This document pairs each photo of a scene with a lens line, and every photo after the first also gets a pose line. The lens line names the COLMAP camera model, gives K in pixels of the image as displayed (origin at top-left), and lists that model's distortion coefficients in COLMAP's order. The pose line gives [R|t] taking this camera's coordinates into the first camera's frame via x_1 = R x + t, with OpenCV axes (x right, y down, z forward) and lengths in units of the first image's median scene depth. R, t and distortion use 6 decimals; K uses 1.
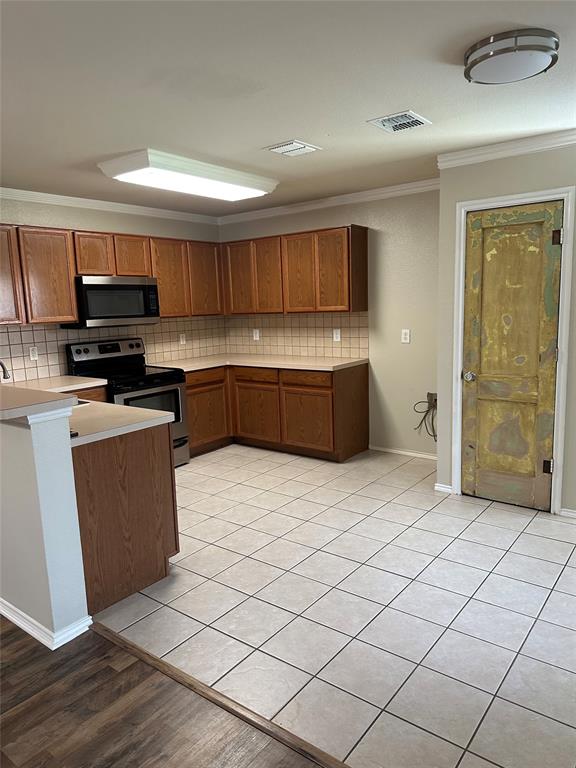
lens RADIAL K [[547.7, 0, 289.2], [0, 547.7, 385.9], [0, 0, 1]] dist [0.066678, -0.080795]
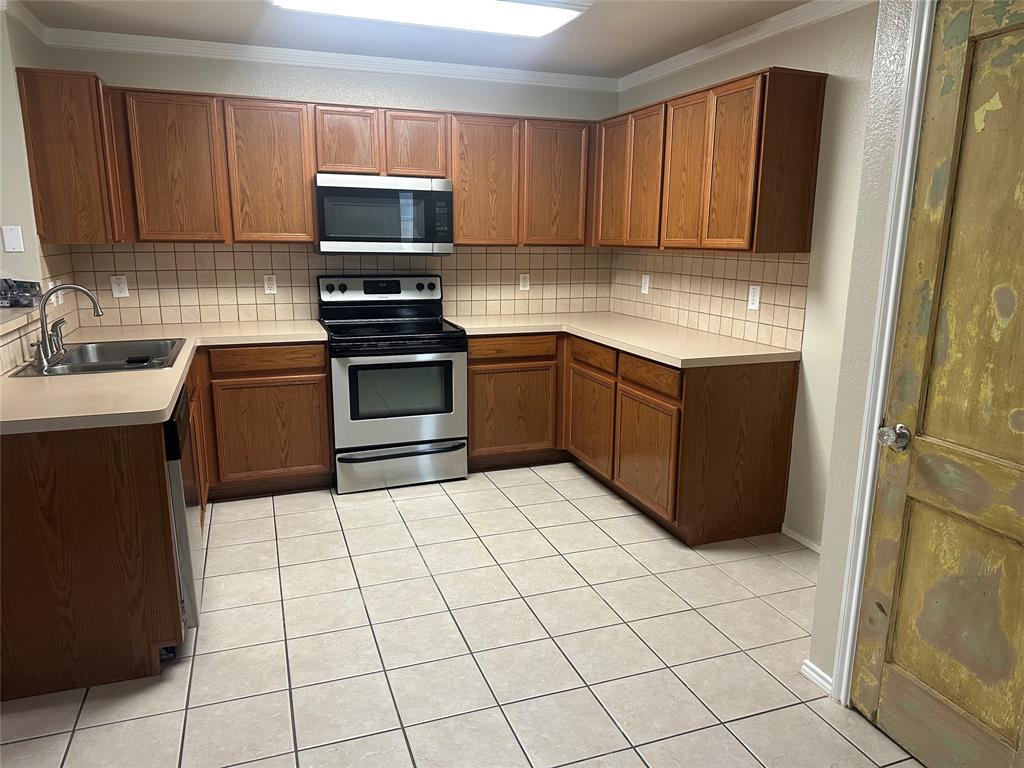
lens RADIAL K [[730.3, 0, 515.9], [0, 730.3, 391.2], [0, 0, 1]] dist [0.066678, -0.080795]
pose [[0.841221, 0.158618, -0.516902, 0.294250], [-0.122426, 0.987050, 0.103650, -0.056037], [0.526649, -0.023910, 0.849746, 0.332483]]
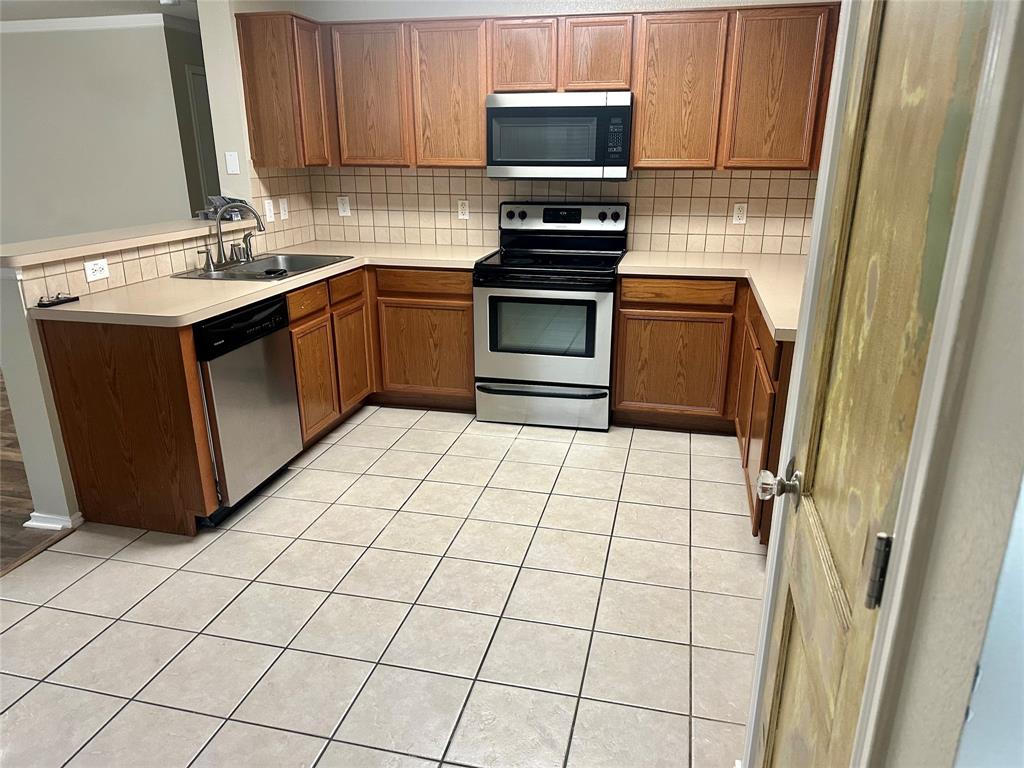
lens RADIAL K [[730.3, 0, 503.2], [0, 730.3, 389.7], [0, 0, 1]] dist [0.066678, -0.080795]
pose [[0.396305, 0.319274, -0.860817, 0.438732], [-0.156060, 0.947369, 0.279529, -0.104232], [0.904758, 0.023561, 0.425273, 0.595570]]
